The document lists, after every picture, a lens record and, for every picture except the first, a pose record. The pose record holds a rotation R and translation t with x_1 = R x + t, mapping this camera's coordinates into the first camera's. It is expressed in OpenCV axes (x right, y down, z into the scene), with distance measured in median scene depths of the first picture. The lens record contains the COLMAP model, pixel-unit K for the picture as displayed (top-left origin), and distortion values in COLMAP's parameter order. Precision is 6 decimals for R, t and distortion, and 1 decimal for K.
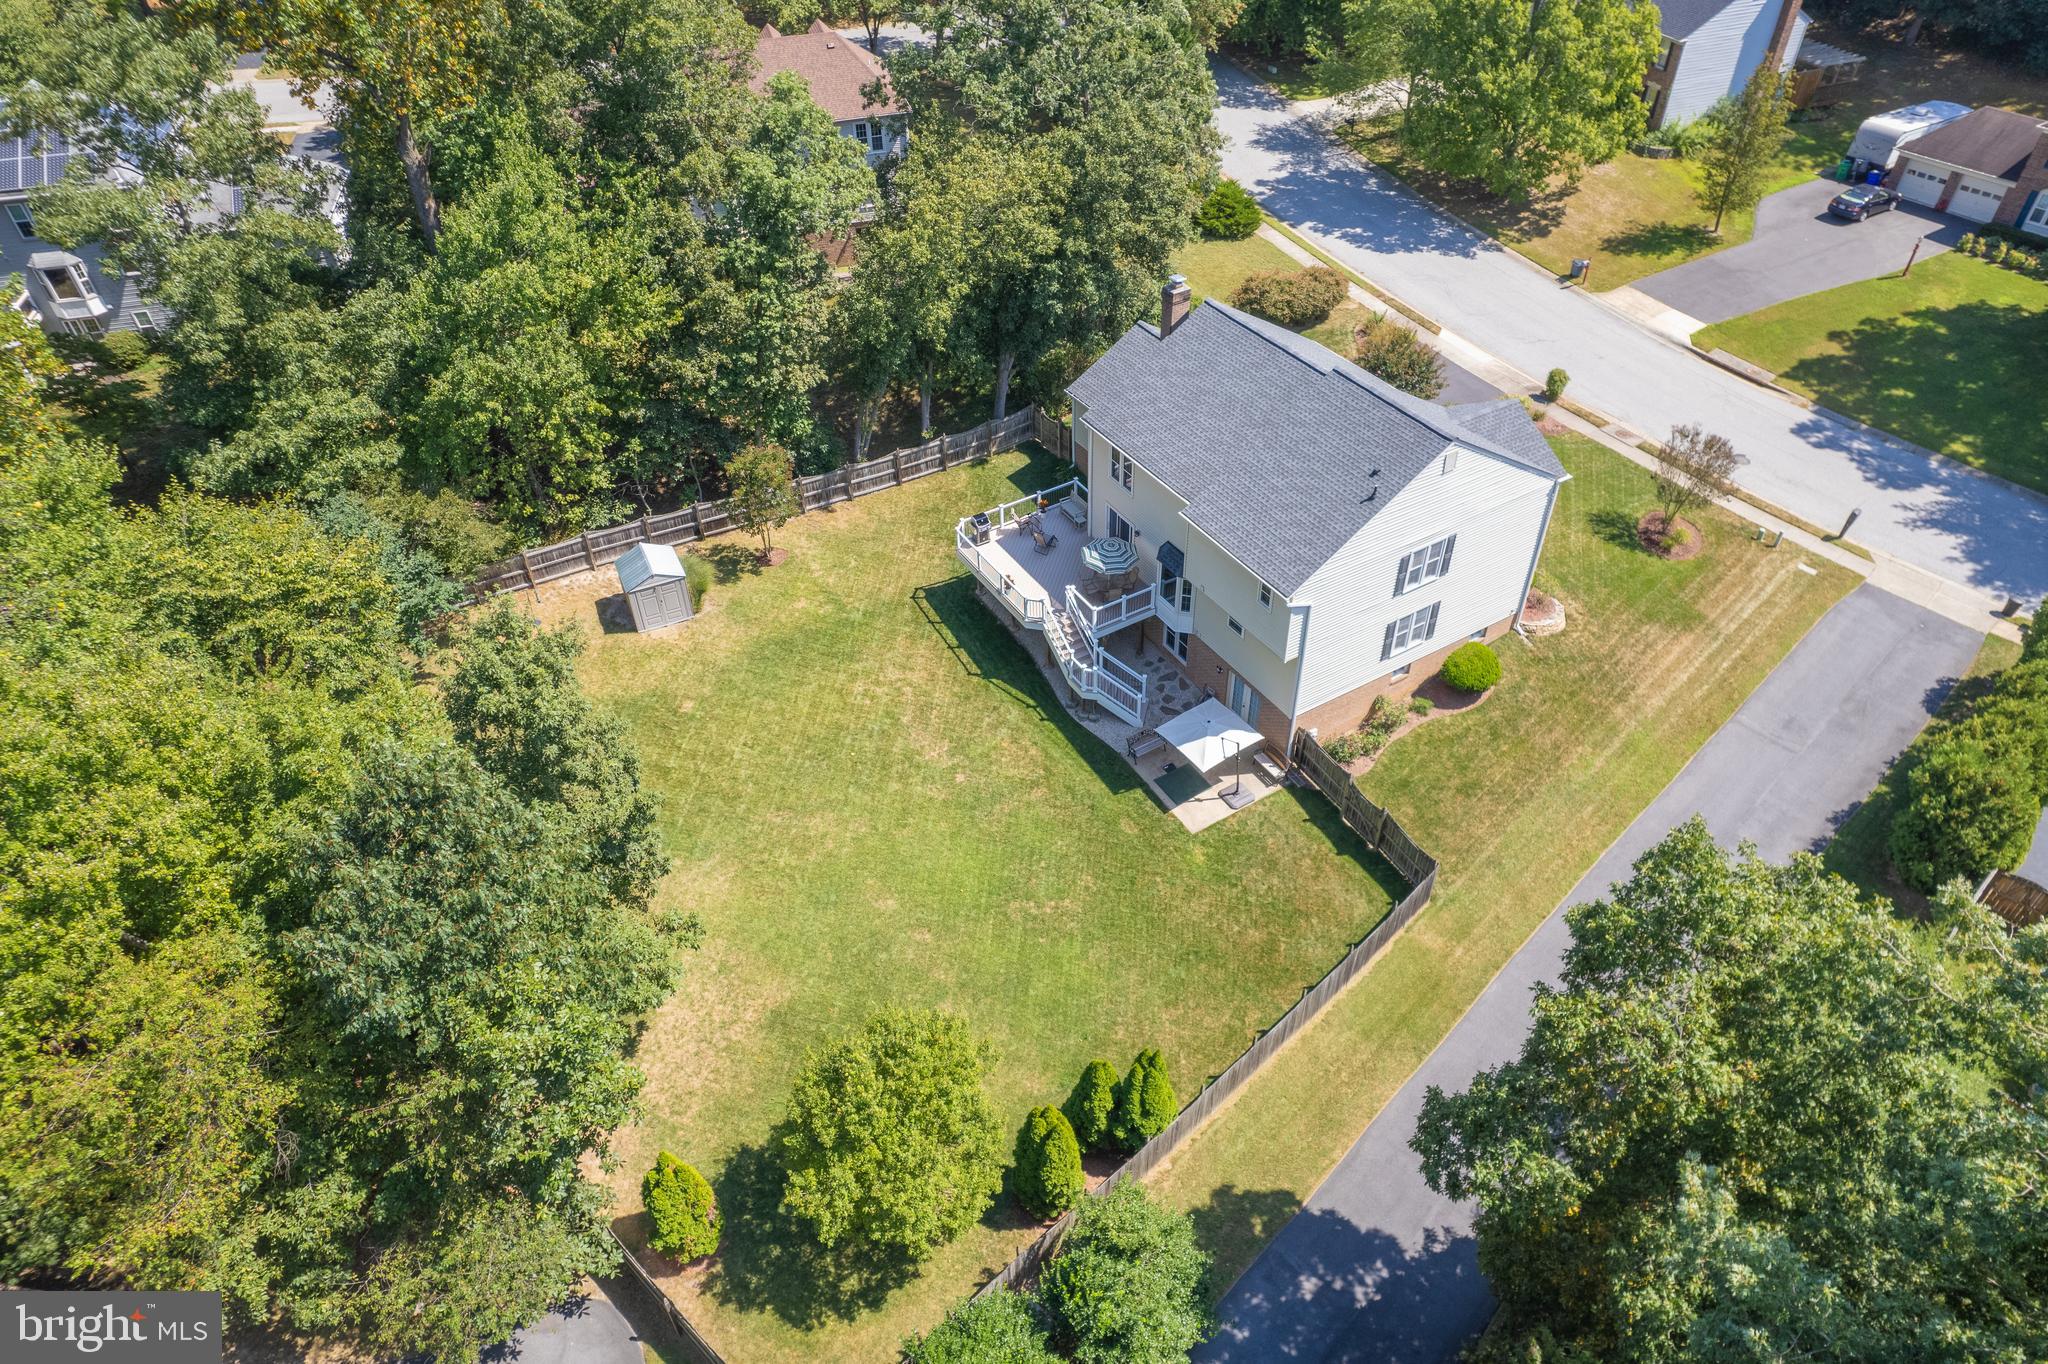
lens RADIAL K [[1242.5, 0, 1012.7], [0, 1242.5, 729.7], [0, 0, 1]] dist [-0.036089, 0.024689]
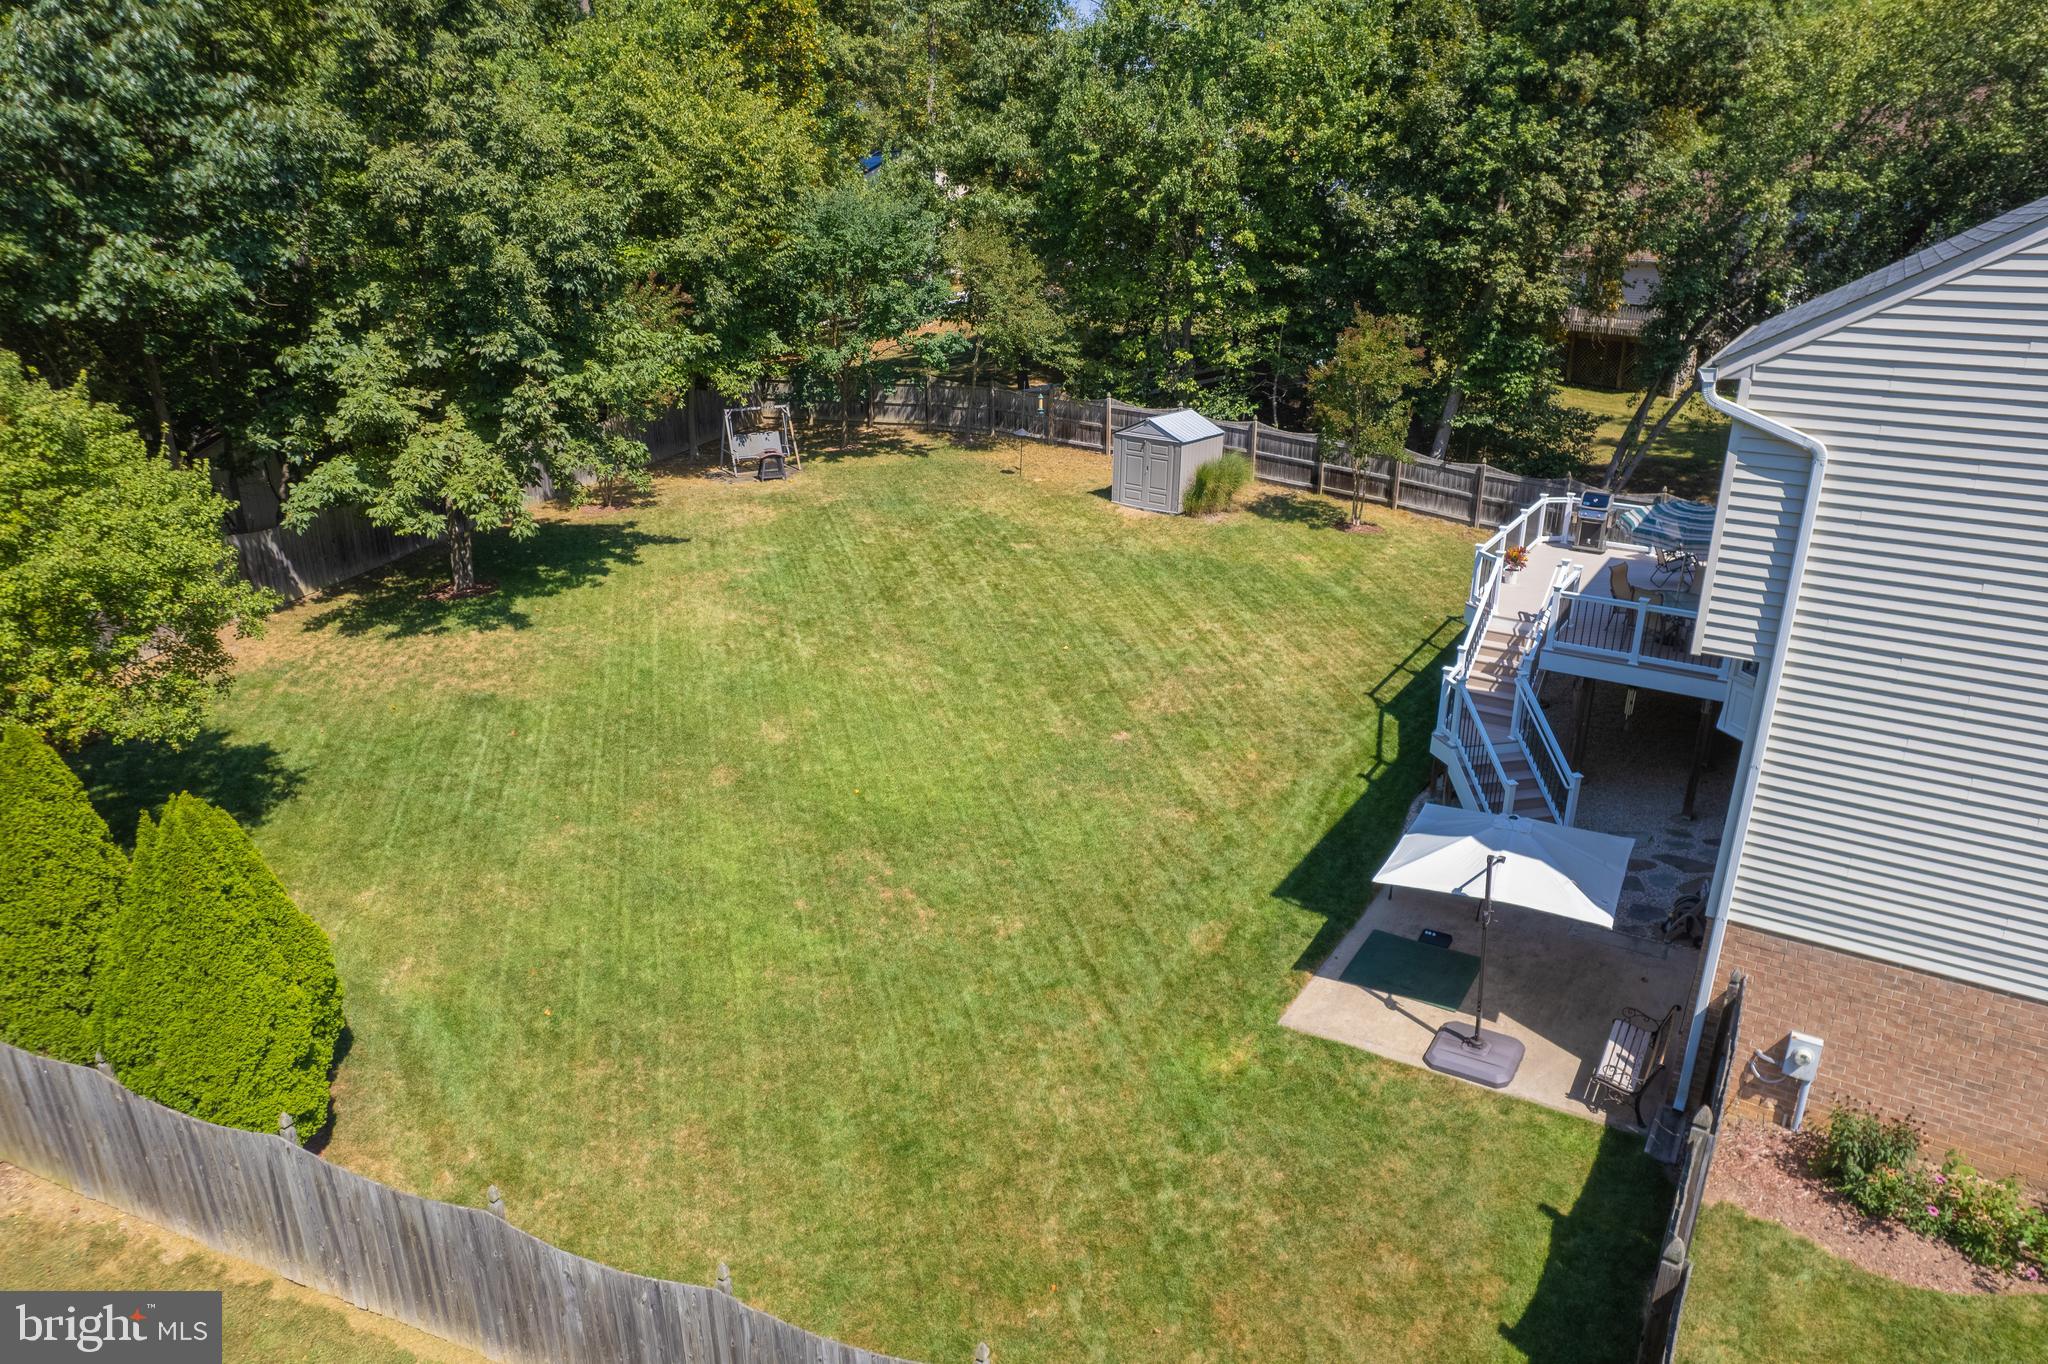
lens RADIAL K [[1304.2, 0, 1024.0], [0, 1304.2, 682.0], [0, 0, 1]] dist [-0.053518, 0.047603]
pose [[0.454731, 0.342686, -0.822062, 0.362053], [-0.627105, 0.778615, -0.022314, 0.056078], [0.632423, 0.525666, 0.568961, 0.630557]]
